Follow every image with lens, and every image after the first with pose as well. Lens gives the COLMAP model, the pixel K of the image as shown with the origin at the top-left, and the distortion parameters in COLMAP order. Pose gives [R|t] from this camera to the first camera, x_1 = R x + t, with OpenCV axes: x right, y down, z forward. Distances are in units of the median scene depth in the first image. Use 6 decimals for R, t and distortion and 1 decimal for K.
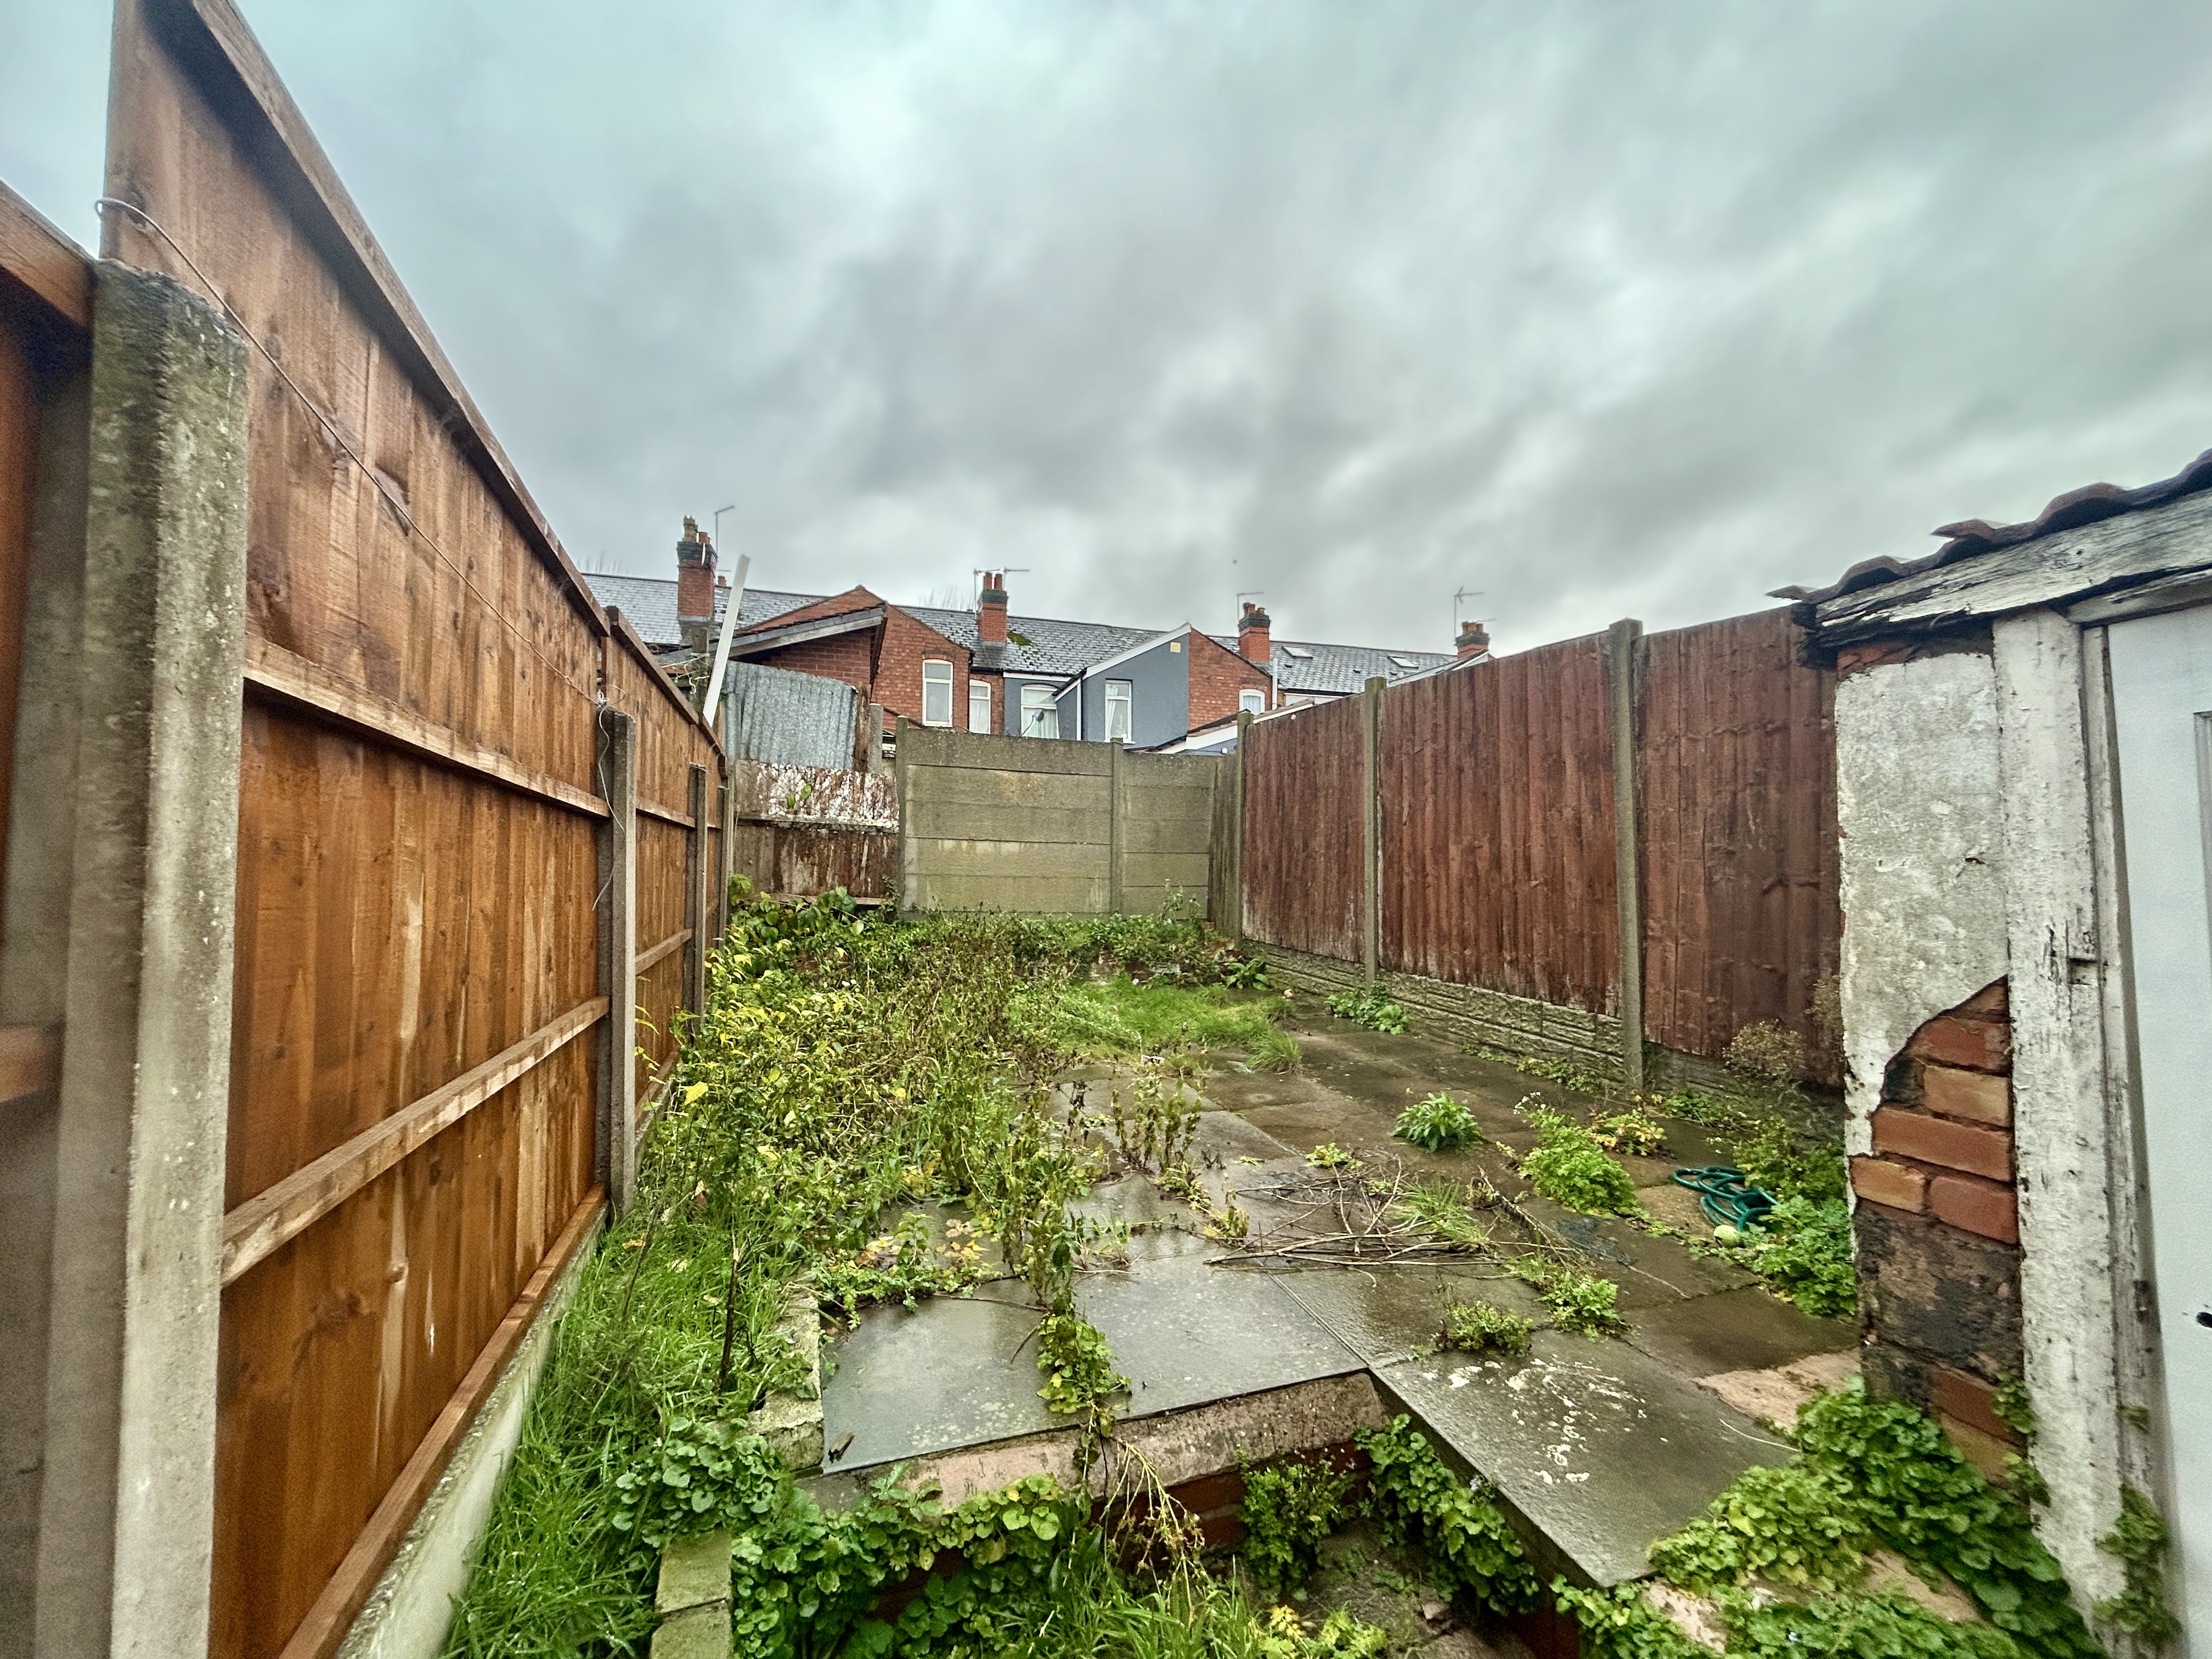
lens RADIAL K [[893.4, 0, 1105.8], [0, 893.4, 831.7], [0, 0, 1]] dist [0.001777, 0.000058]
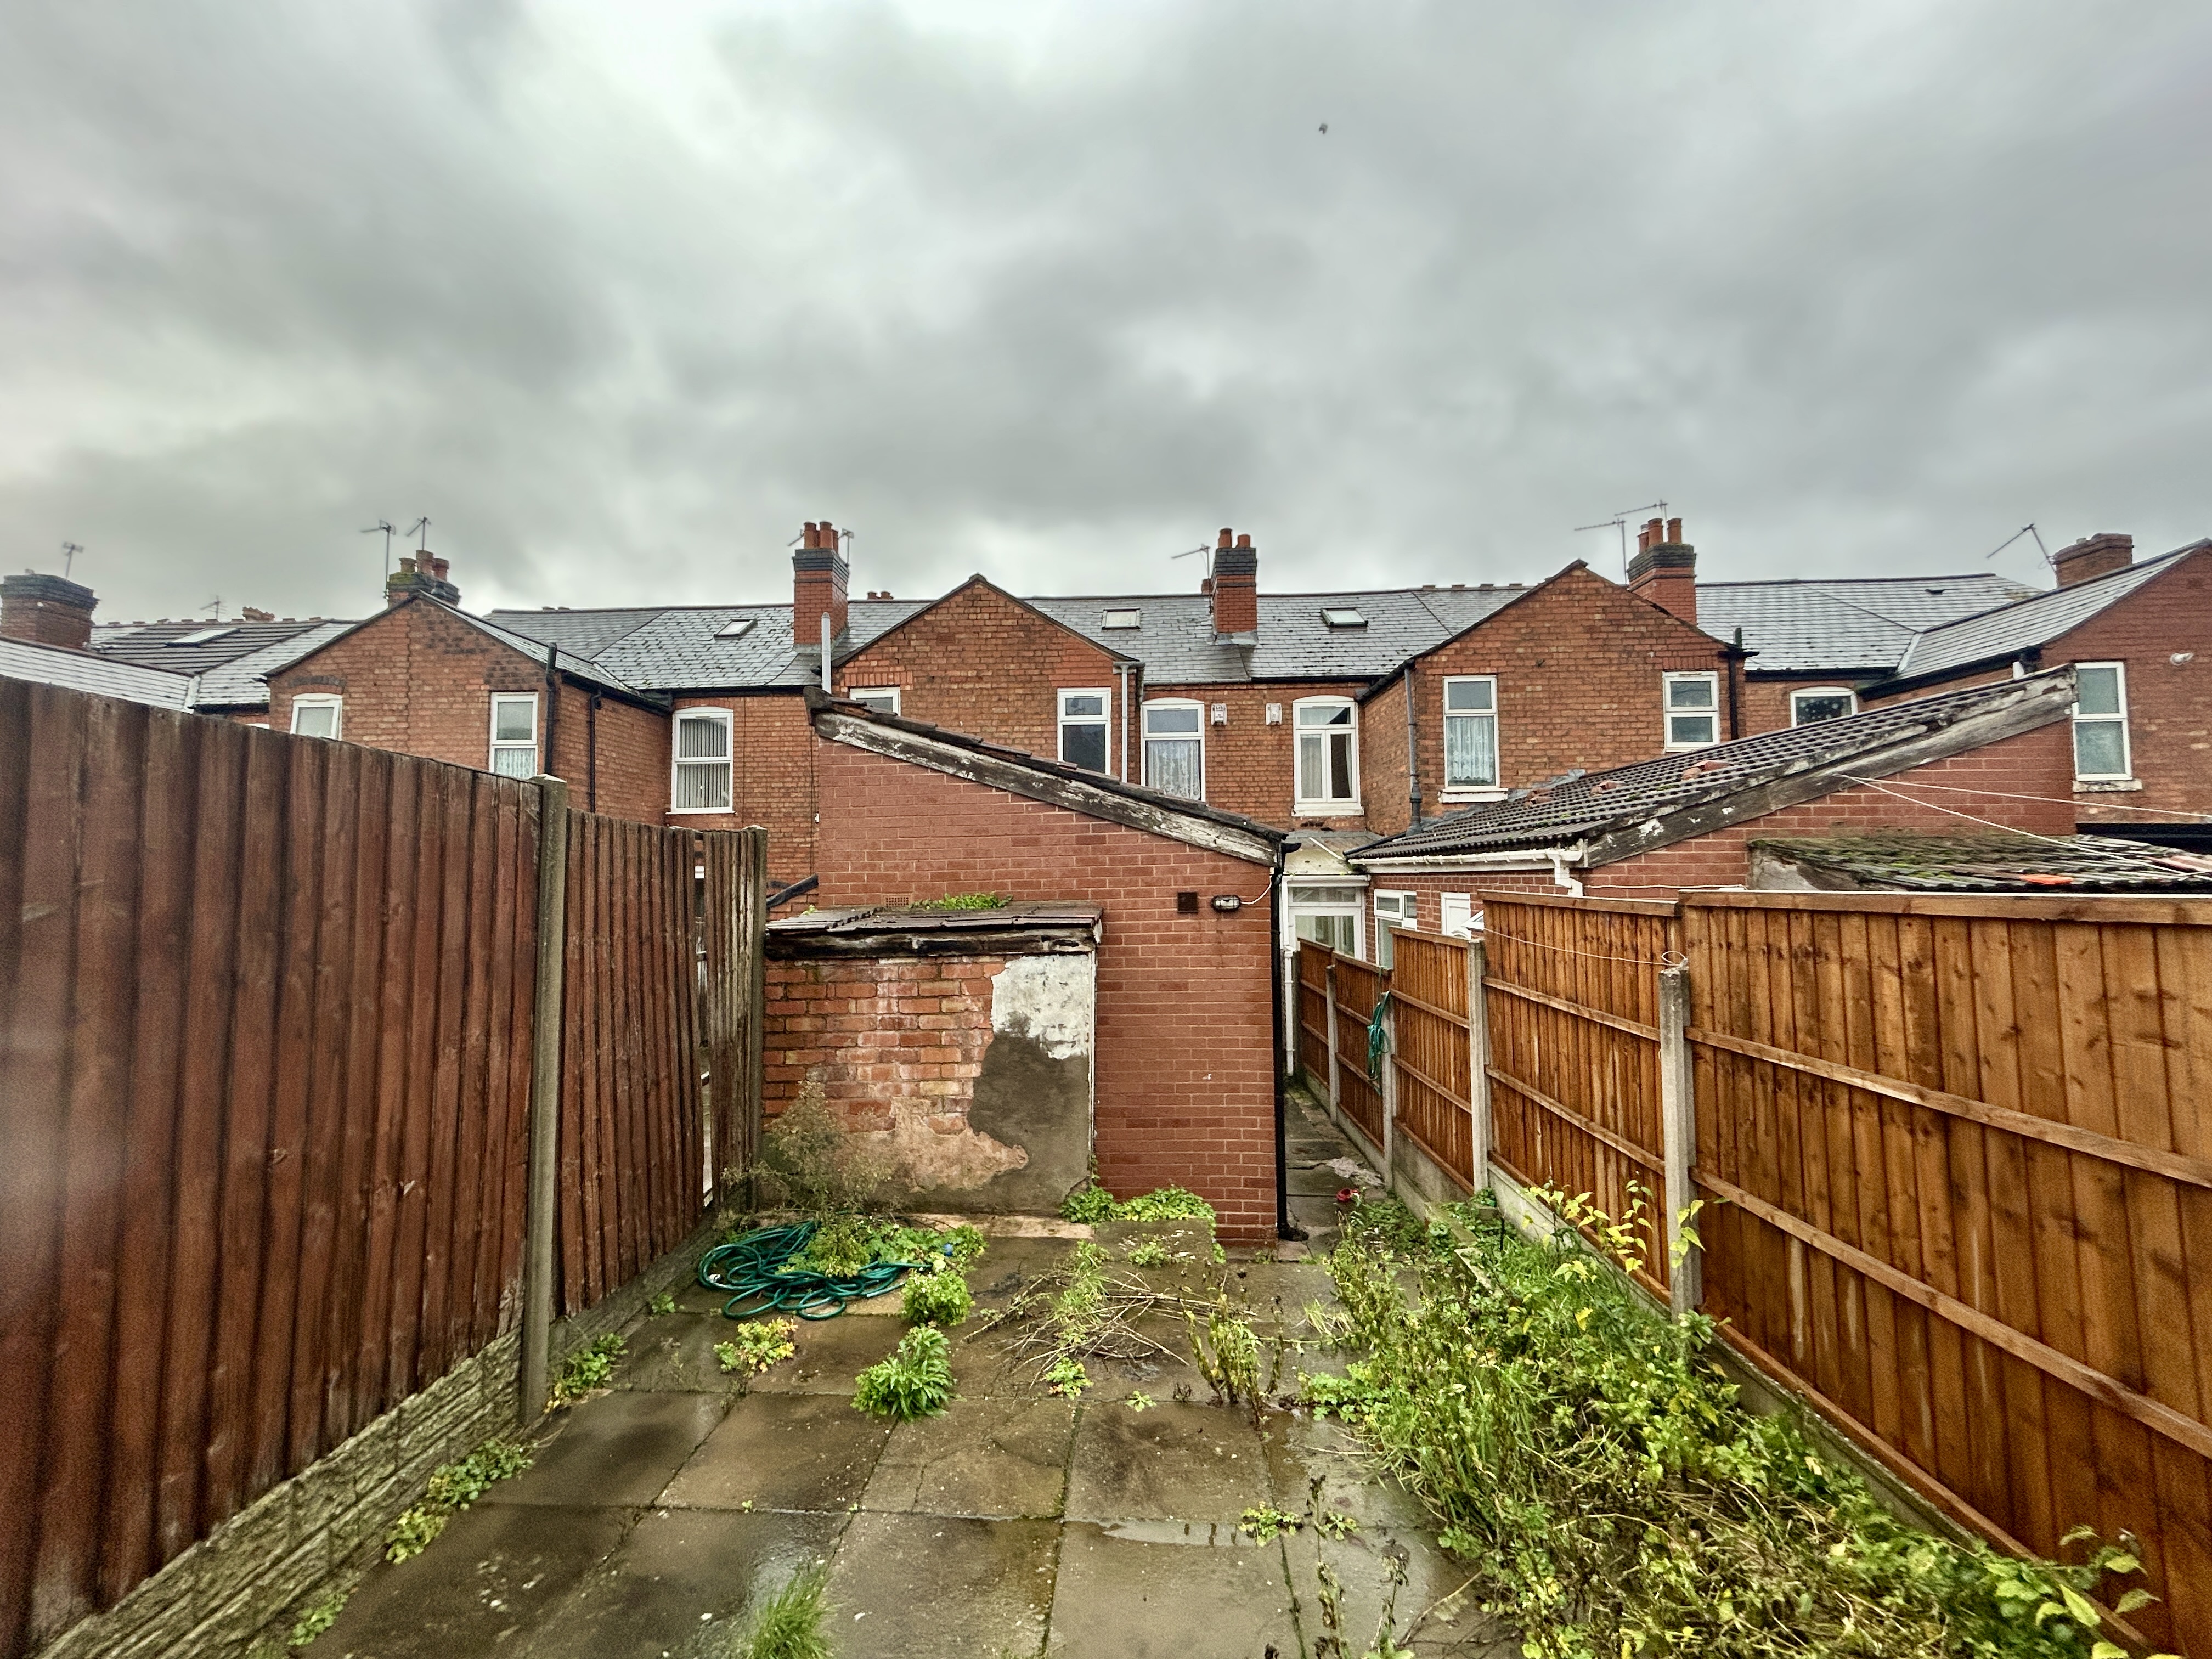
lens RADIAL K [[893.4, 0, 1106.5], [0, 893.4, 824.0], [0, 0, 1]] dist [0.001777, 0.000058]
pose [[-0.932675, 0.029348, 0.359521, -0.314160], [-0.009215, 0.994421, -0.105080, -0.279263], [-0.360599, -0.101318, -0.927202, 3.539560]]
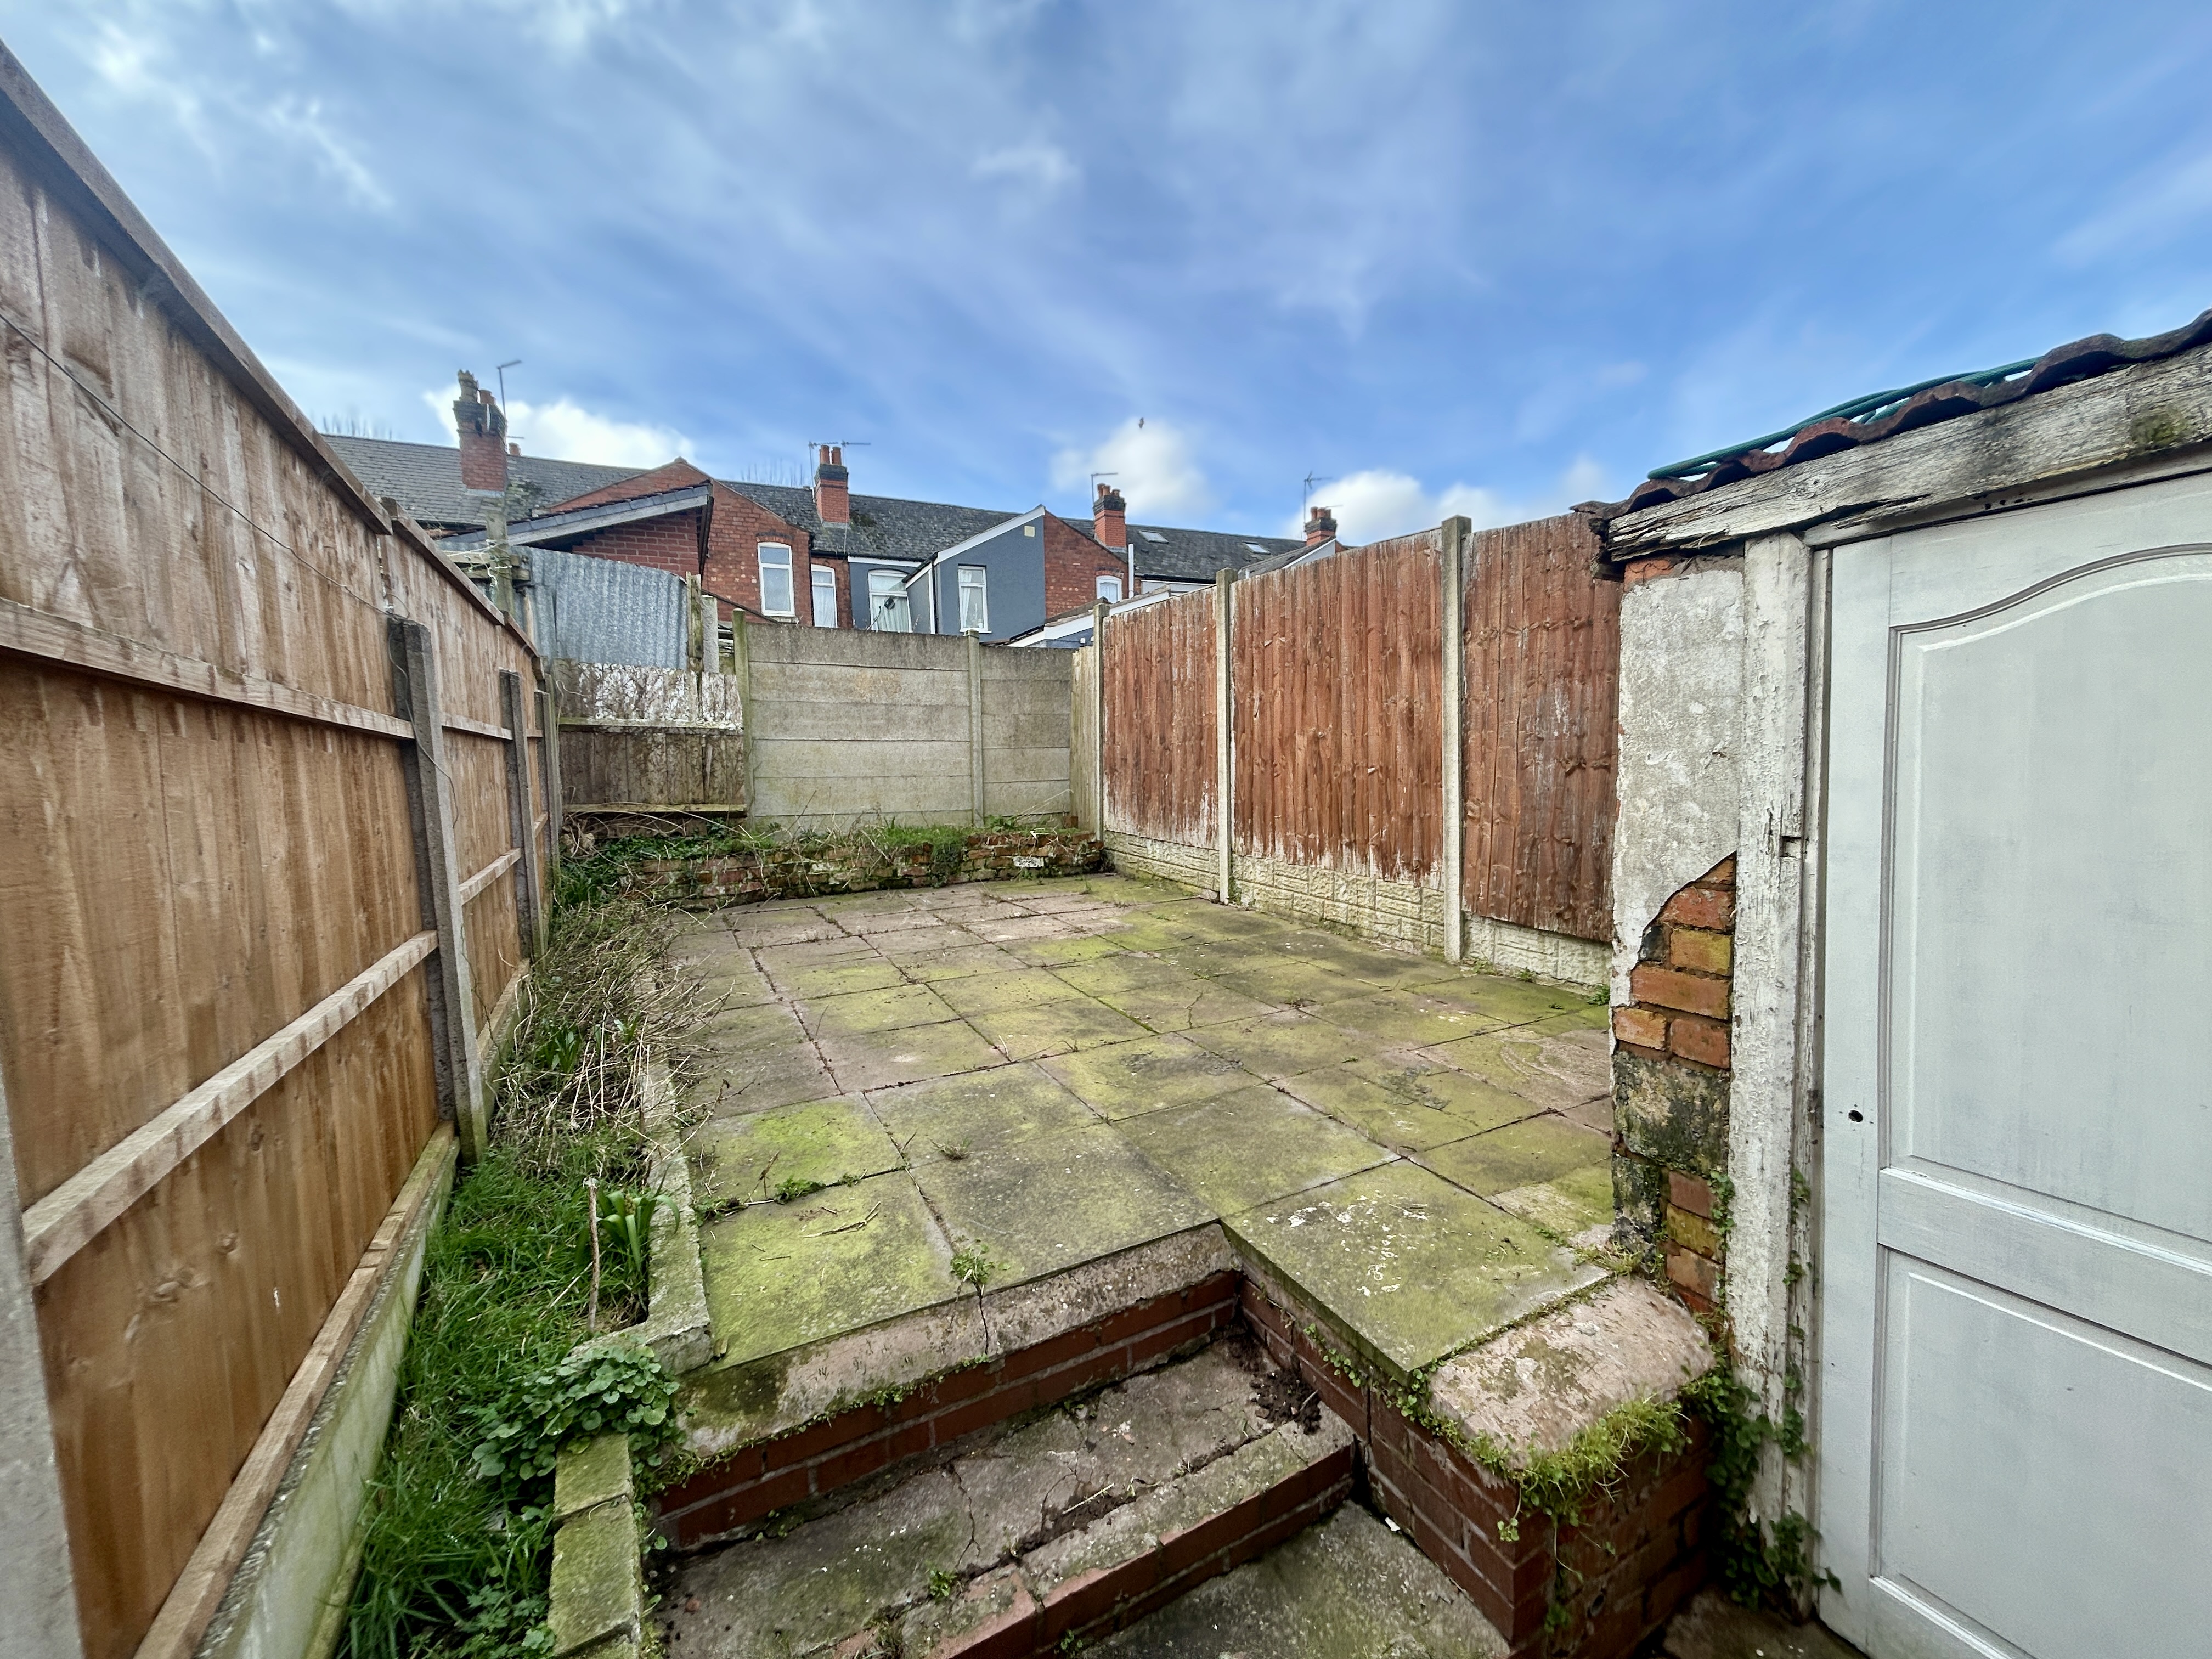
lens RADIAL K [[893.4, 0, 1107.1], [0, 893.4, 827.6], [0, 0, 1]] dist [0.001777, 0.000058]
pose [[0.987615, -0.041931, 0.151192, 0.006146], [0.023508, 0.992295, 0.121644, -0.029034], [-0.155128, -0.116583, 0.980991, -0.022871]]
